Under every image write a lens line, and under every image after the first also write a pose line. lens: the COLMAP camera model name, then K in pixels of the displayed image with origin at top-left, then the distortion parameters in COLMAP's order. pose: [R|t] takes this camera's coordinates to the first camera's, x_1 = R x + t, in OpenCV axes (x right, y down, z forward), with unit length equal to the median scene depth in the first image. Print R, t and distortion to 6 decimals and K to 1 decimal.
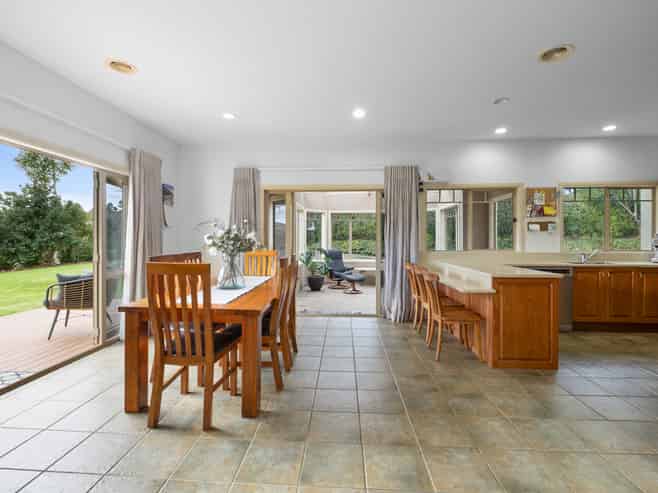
lens RADIAL K [[312.2, 0, 326.0], [0, 312.2, 236.3], [0, 0, 1]] dist [0.001579, 0.000403]
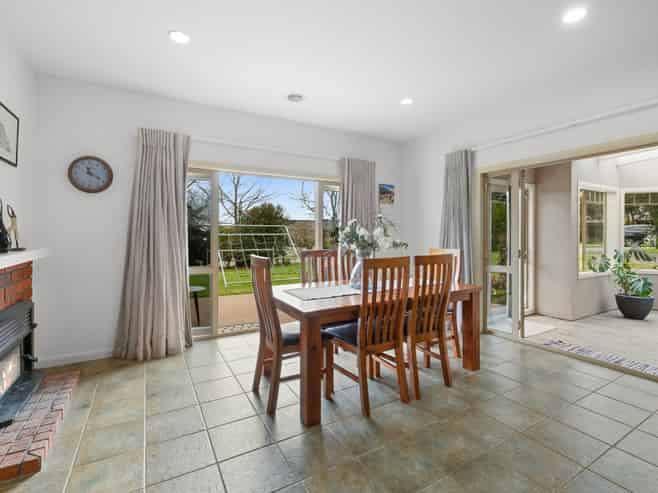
lens RADIAL K [[312.2, 0, 326.0], [0, 312.2, 236.3], [0, 0, 1]] dist [0.001579, 0.000403]
pose [[0.539844, -0.001590, -0.841763, 0.274188], [0.003108, 0.999995, 0.000104, 0.012388], [0.841759, -0.002673, 0.539847, 0.236870]]
